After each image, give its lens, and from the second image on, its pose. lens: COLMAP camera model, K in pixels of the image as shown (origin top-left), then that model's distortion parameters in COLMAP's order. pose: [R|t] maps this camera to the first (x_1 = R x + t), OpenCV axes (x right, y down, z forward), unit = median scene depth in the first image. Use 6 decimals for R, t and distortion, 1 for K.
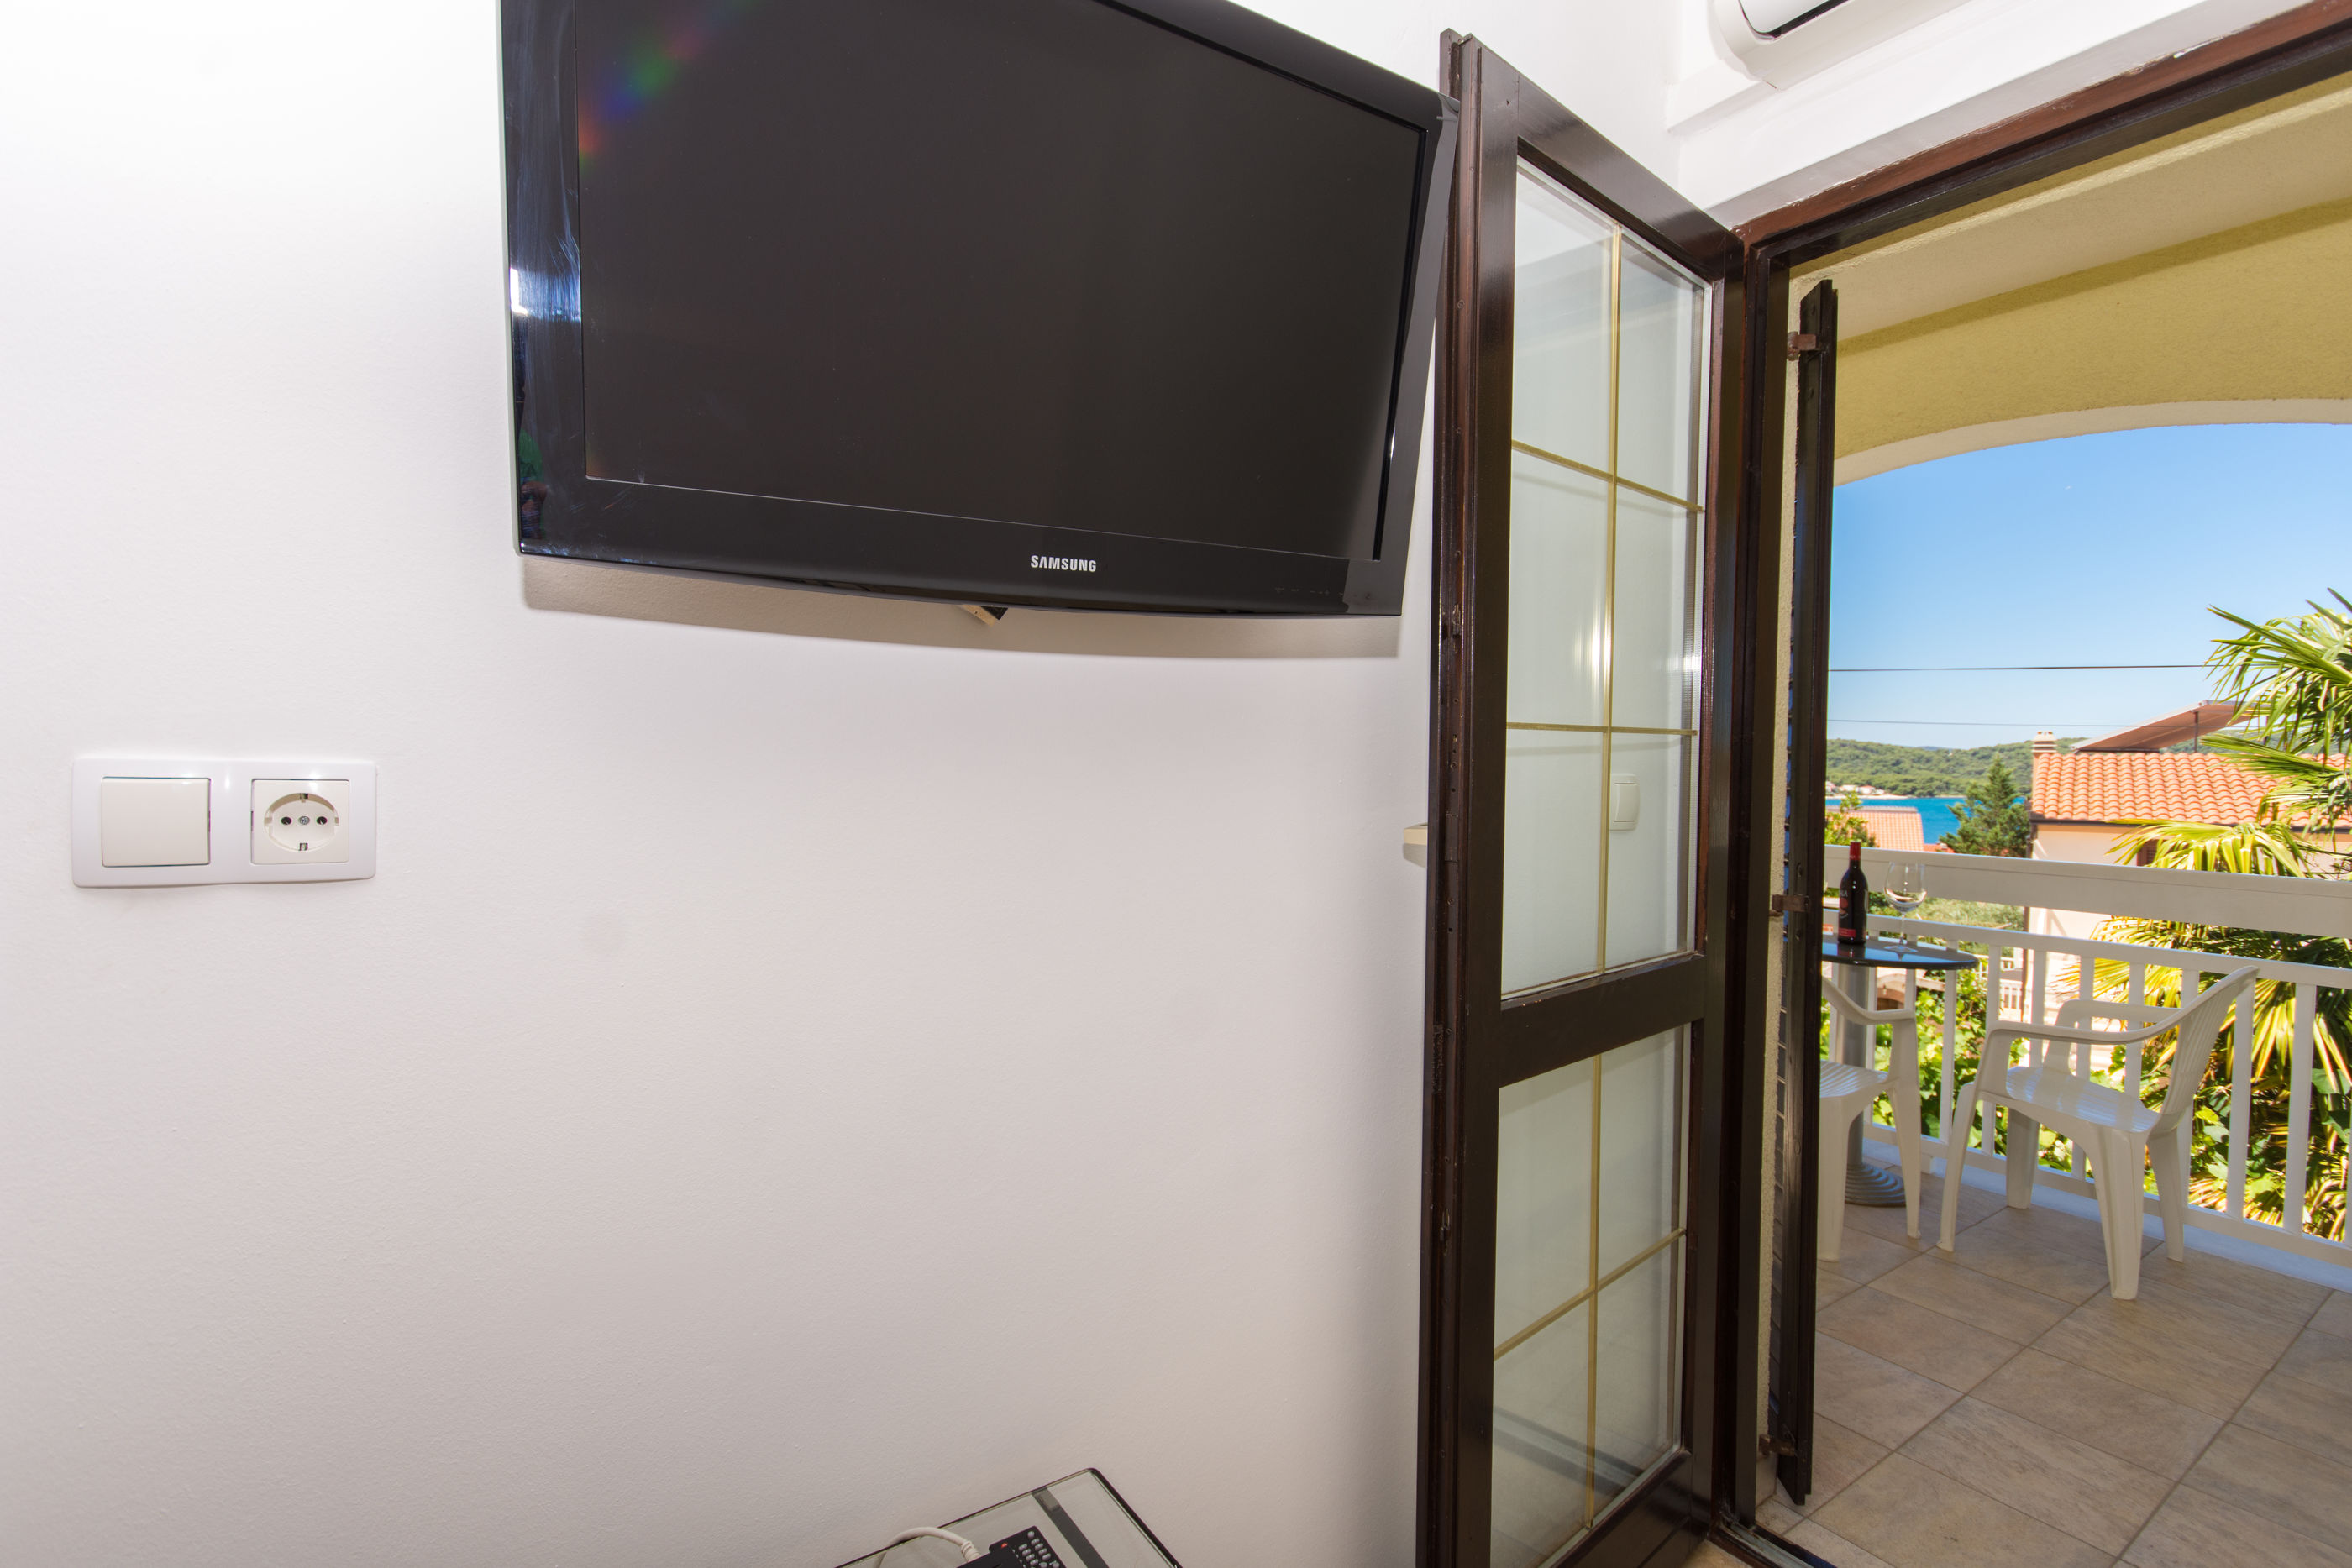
lens RADIAL K [[1093.2, 0, 1176.3], [0, 1093.2, 793.2], [0, 0, 1]] dist [0.008404, -0.007611]
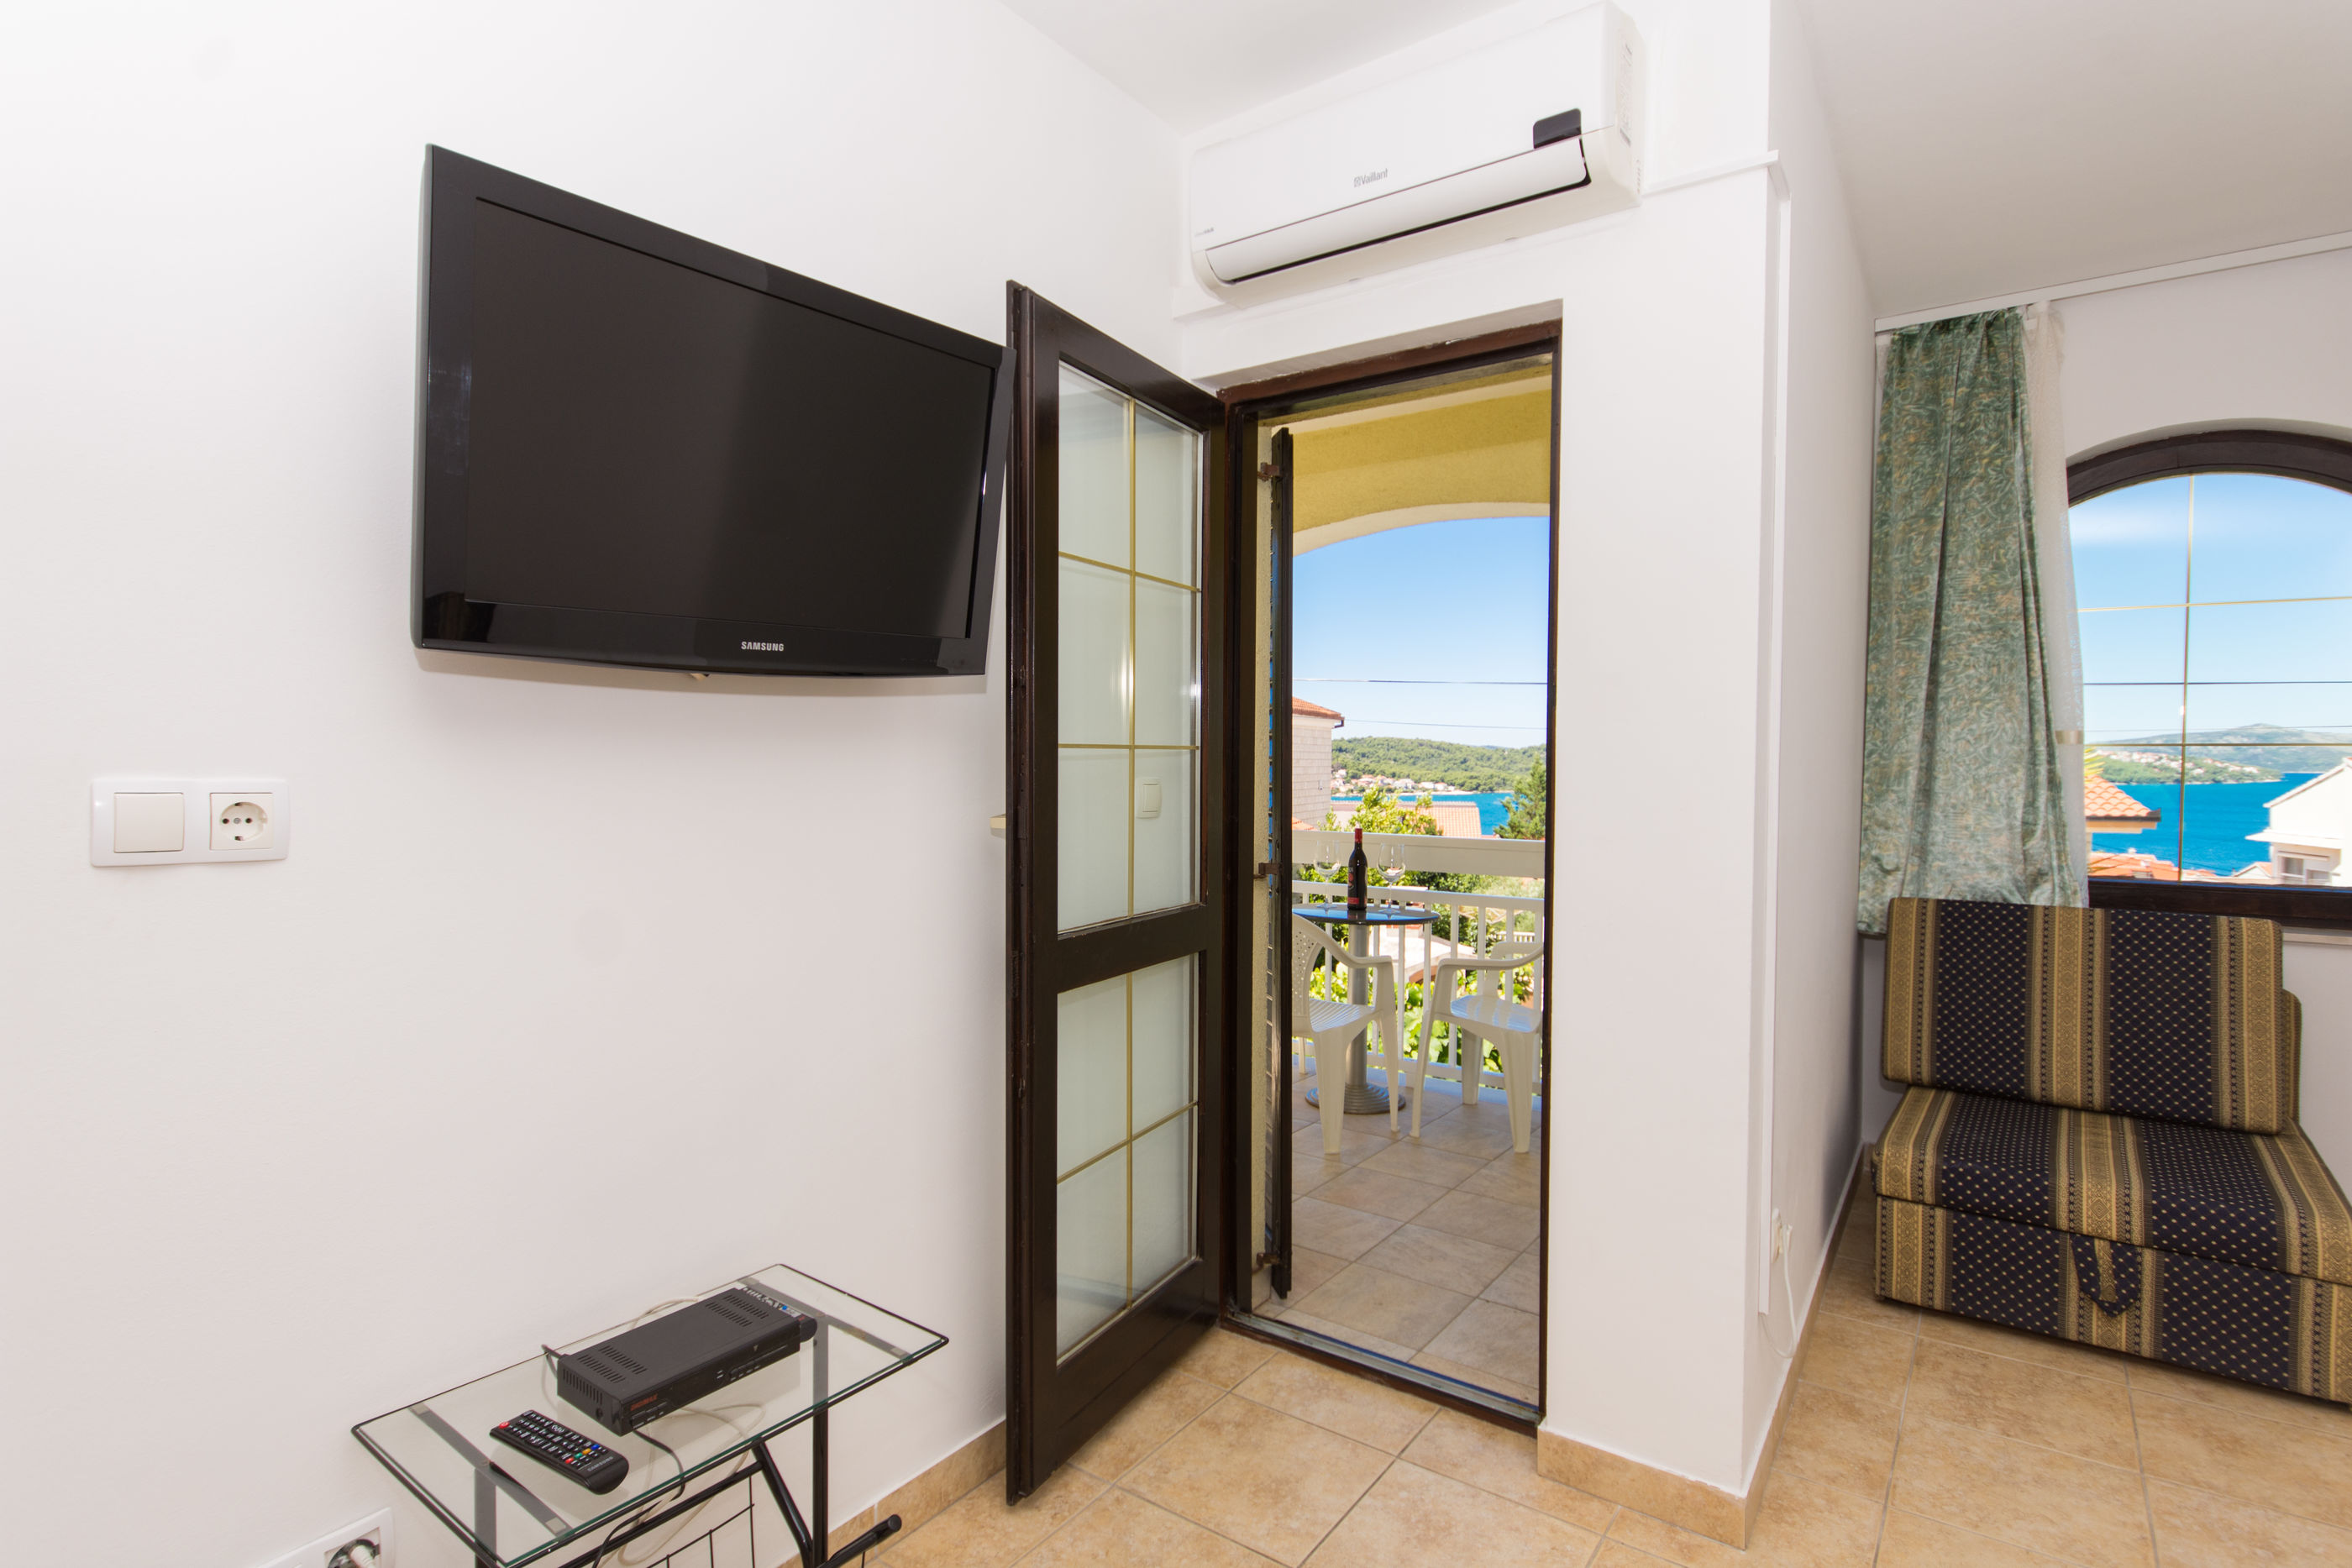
lens RADIAL K [[1177.0, 0, 1177.0], [0, 1177.0, 792.8], [0, 0, 1]] dist [0.009563, -0.007668]
pose [[0.941616, -0.013424, 0.336420, -0.065772], [0.014416, 0.999896, -0.000450, 0.003005], [-0.336379, 0.005274, 0.941712, -0.433983]]
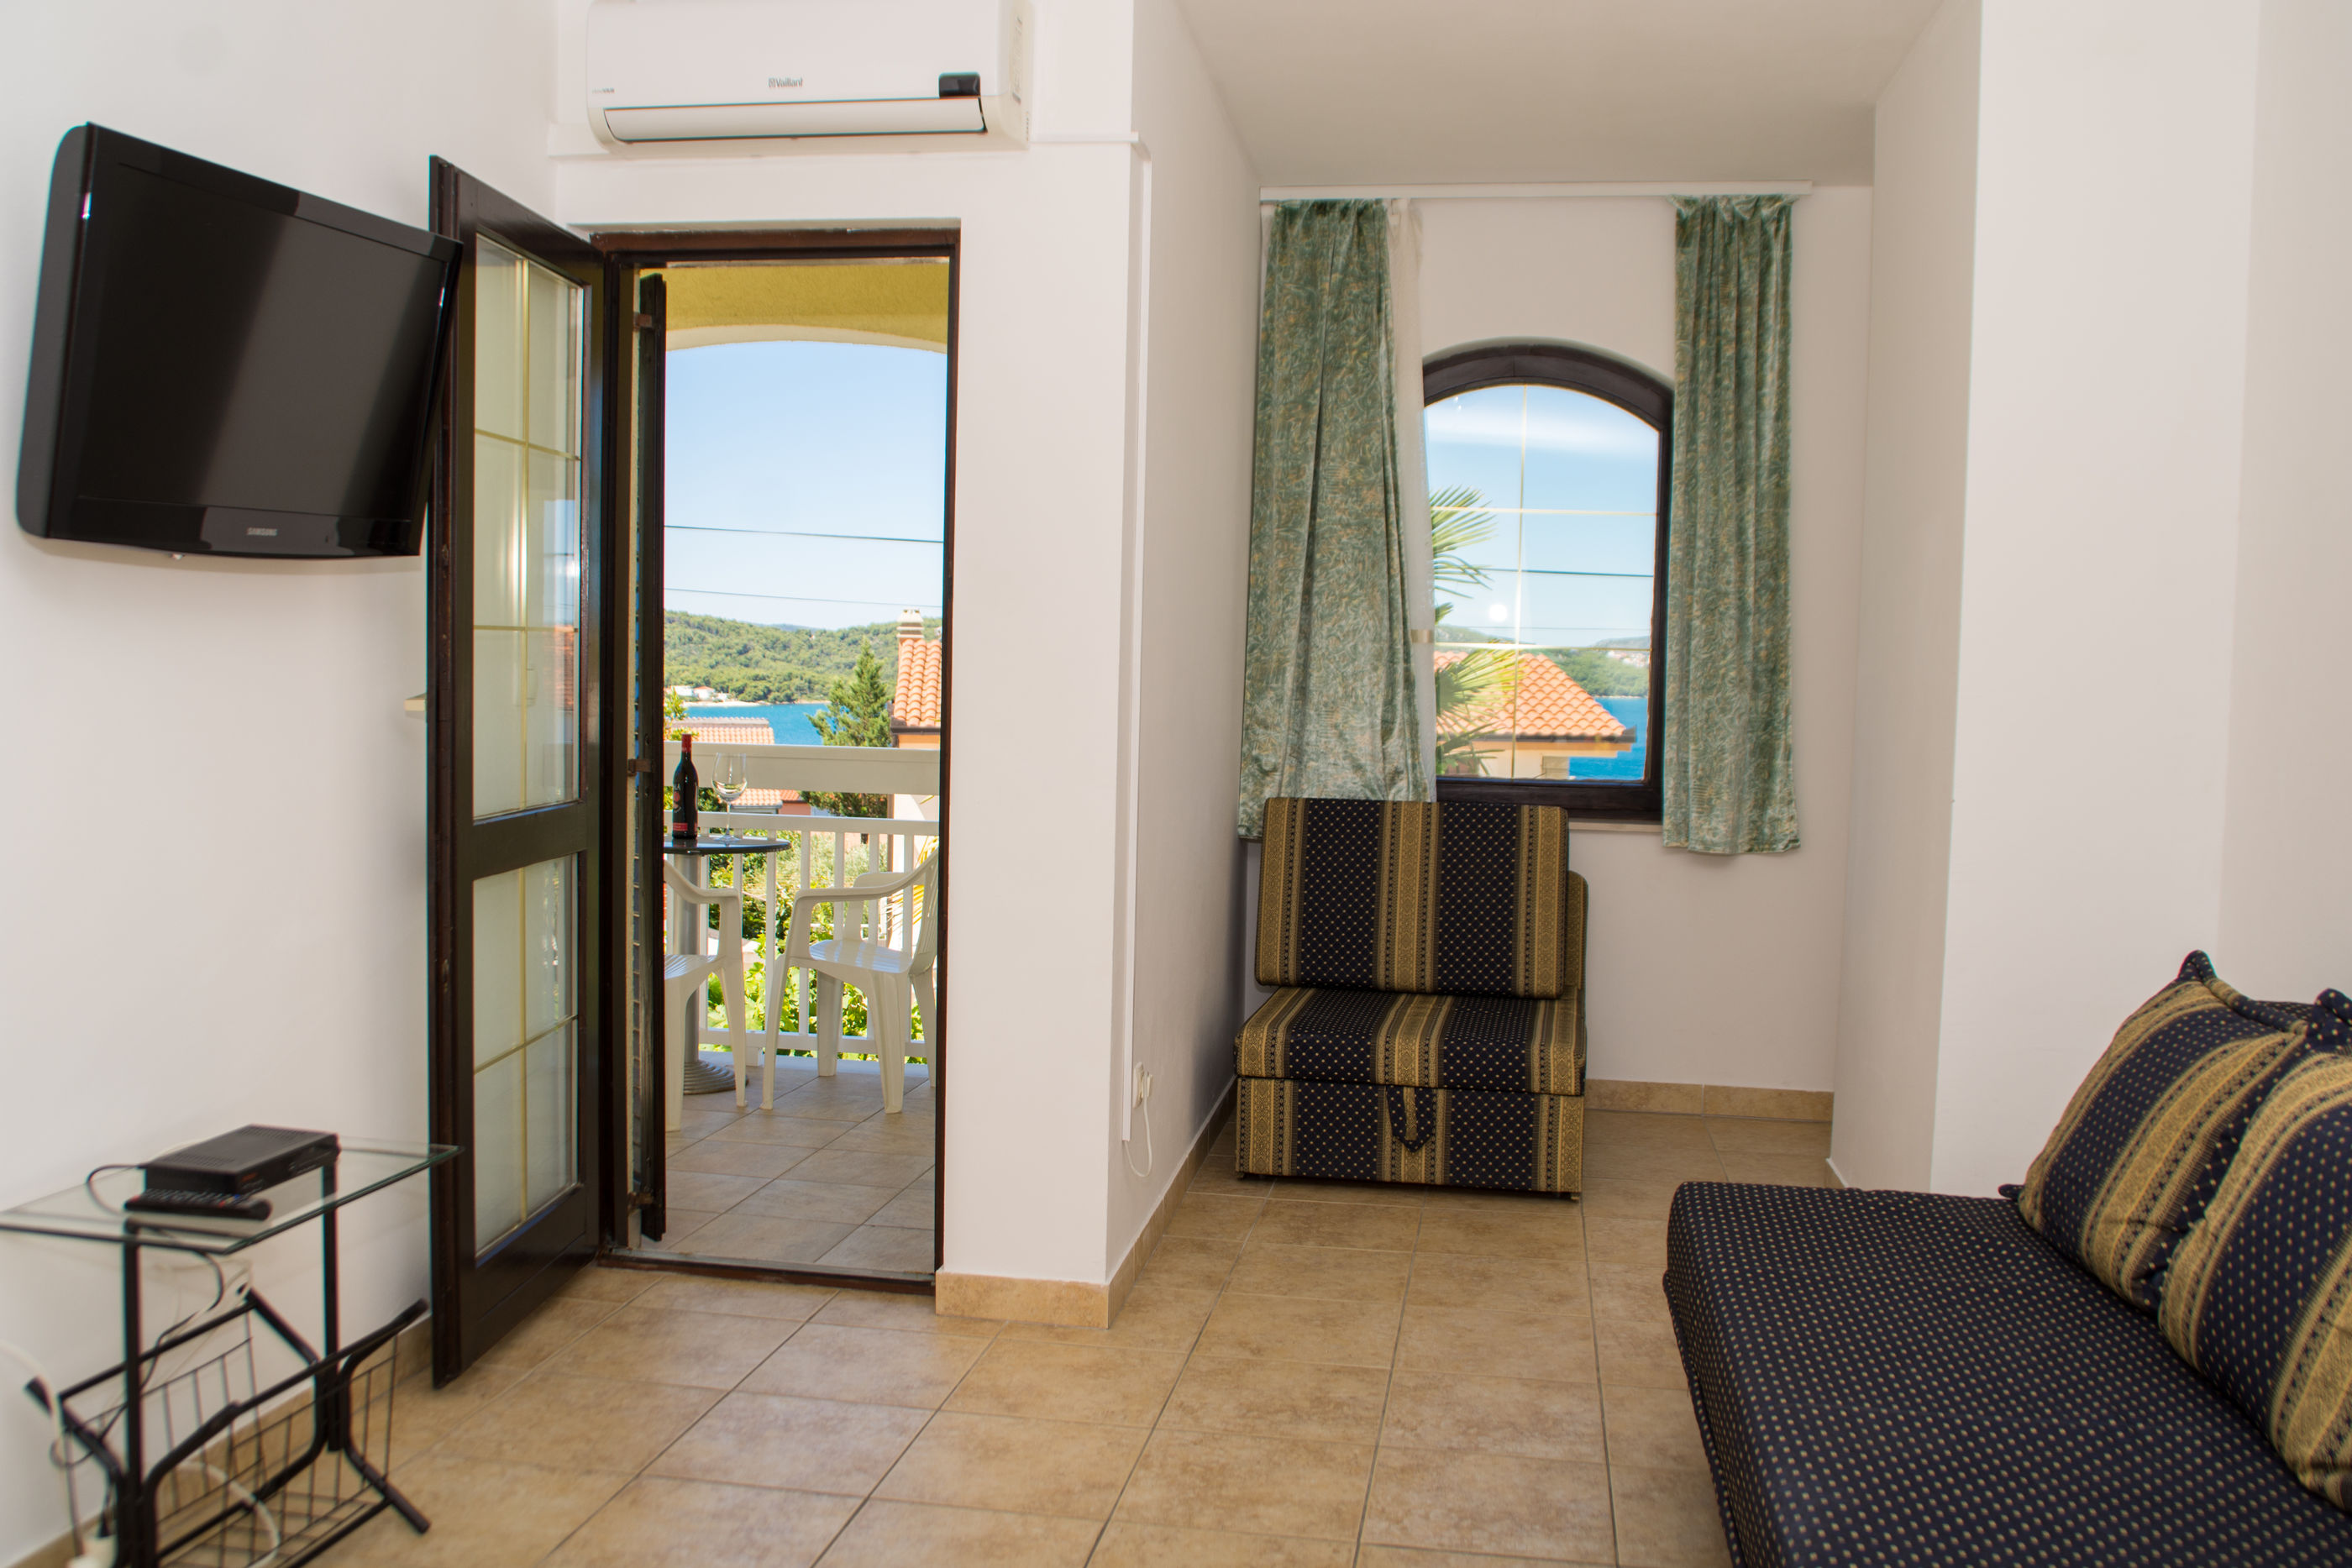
lens RADIAL K [[2012.0, 0, 1186.9], [0, 2012.0, 796.0], [0, 0, 1]] dist [-0.087860, 0.087876]
pose [[0.697571, -0.040903, 0.715347, -0.733987], [0.006688, 0.998697, 0.050583, 0.026537], [-0.716484, -0.030501, 0.696936, -1.193506]]
